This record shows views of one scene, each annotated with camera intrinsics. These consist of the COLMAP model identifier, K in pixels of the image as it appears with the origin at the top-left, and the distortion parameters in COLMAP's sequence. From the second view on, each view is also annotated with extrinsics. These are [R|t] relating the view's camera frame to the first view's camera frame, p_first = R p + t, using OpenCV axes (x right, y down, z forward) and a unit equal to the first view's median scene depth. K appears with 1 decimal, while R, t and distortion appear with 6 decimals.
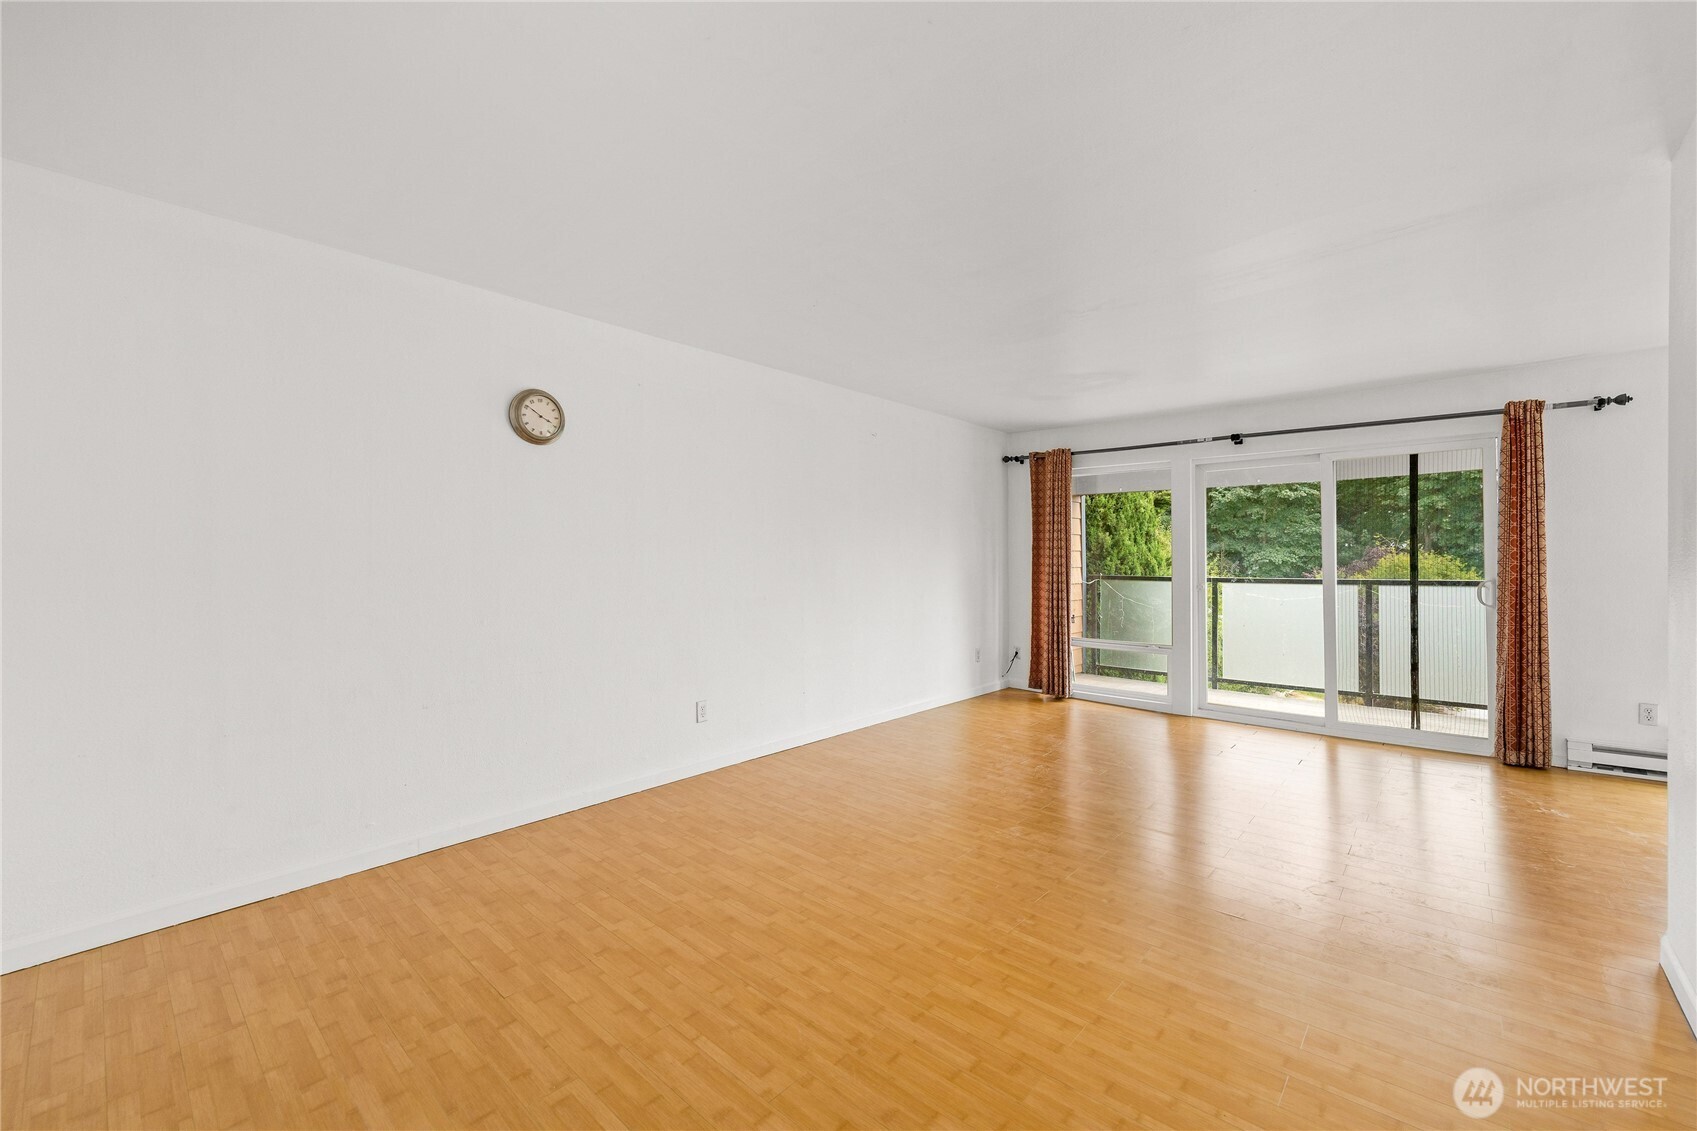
lens RADIAL K [[696.9, 0, 846.4], [0, 696.9, 559.4], [0, 0, 1]] dist [0.000241, 0.000187]
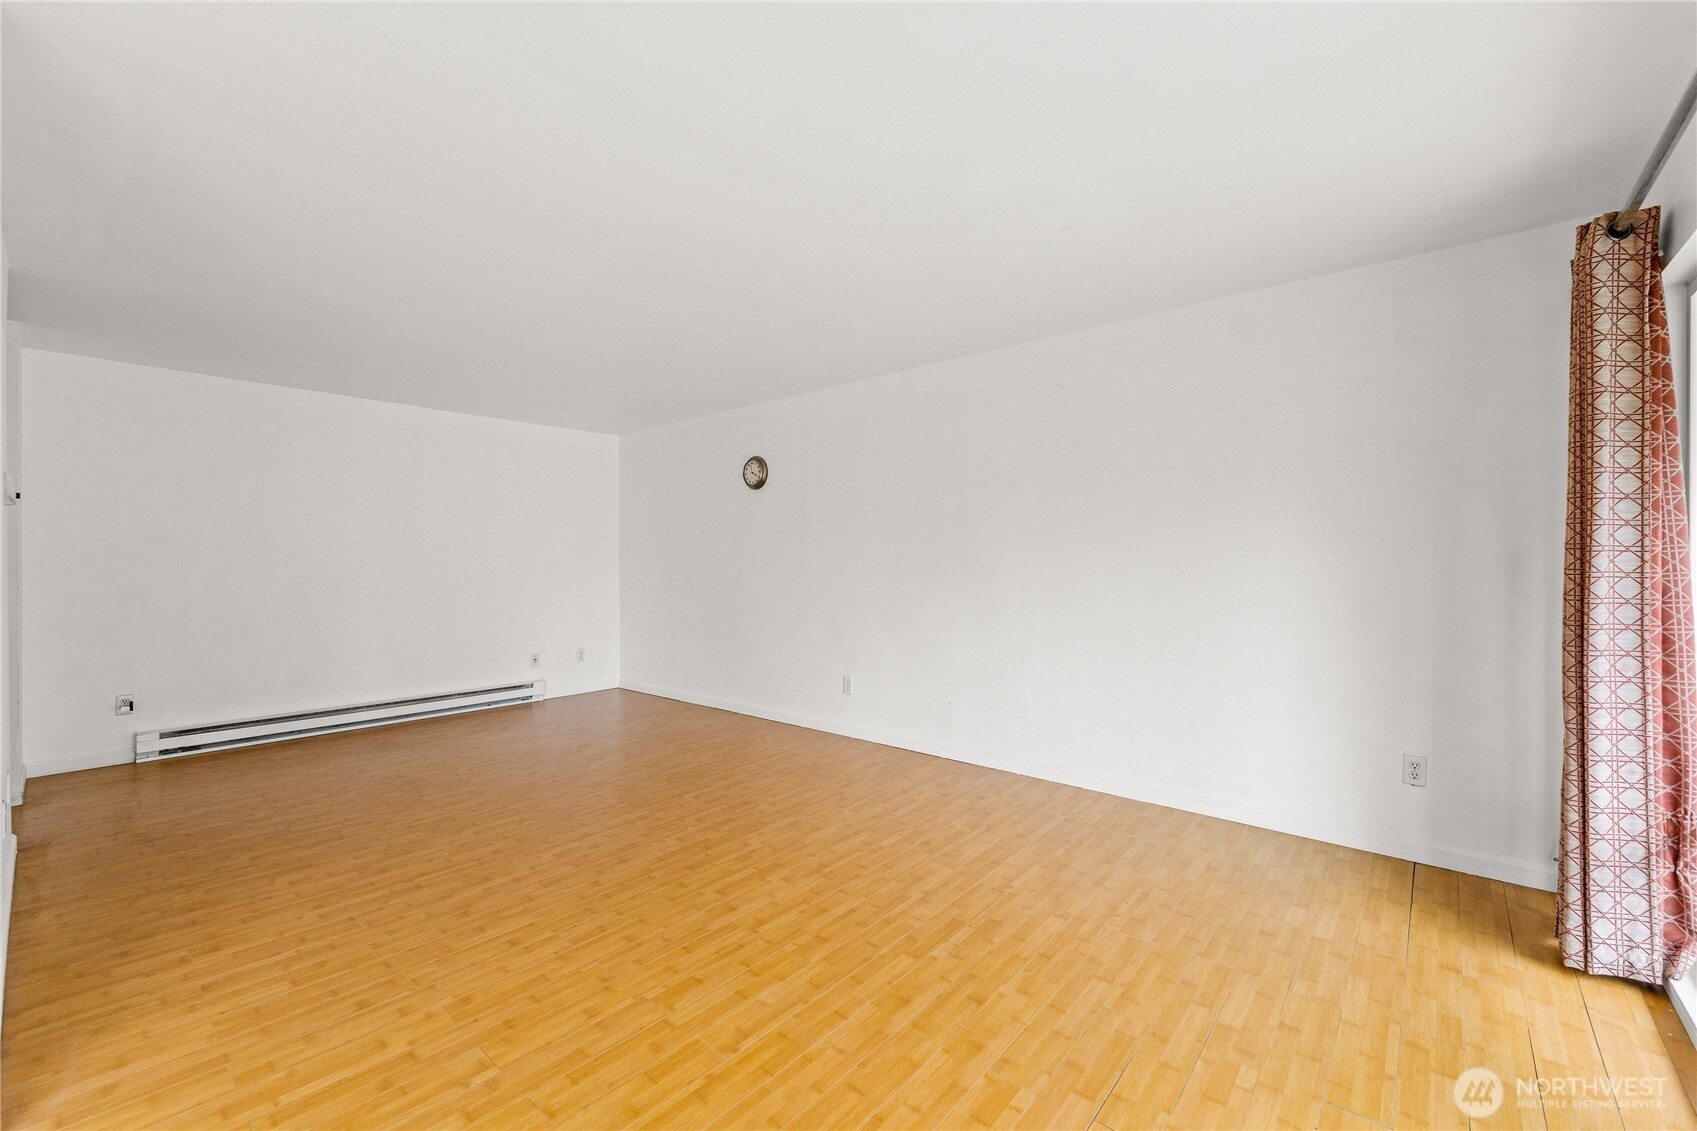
lens RADIAL K [[696.9, 0, 846.4], [0, 696.9, 562.6], [0, 0, 1]] dist [0.000241, 0.000187]
pose [[0.002292, 0.002571, -0.999994, 1.249343], [-0.000543, 0.999997, 0.002570, 0.004065], [0.999997, 0.000537, 0.002293, 1.246111]]
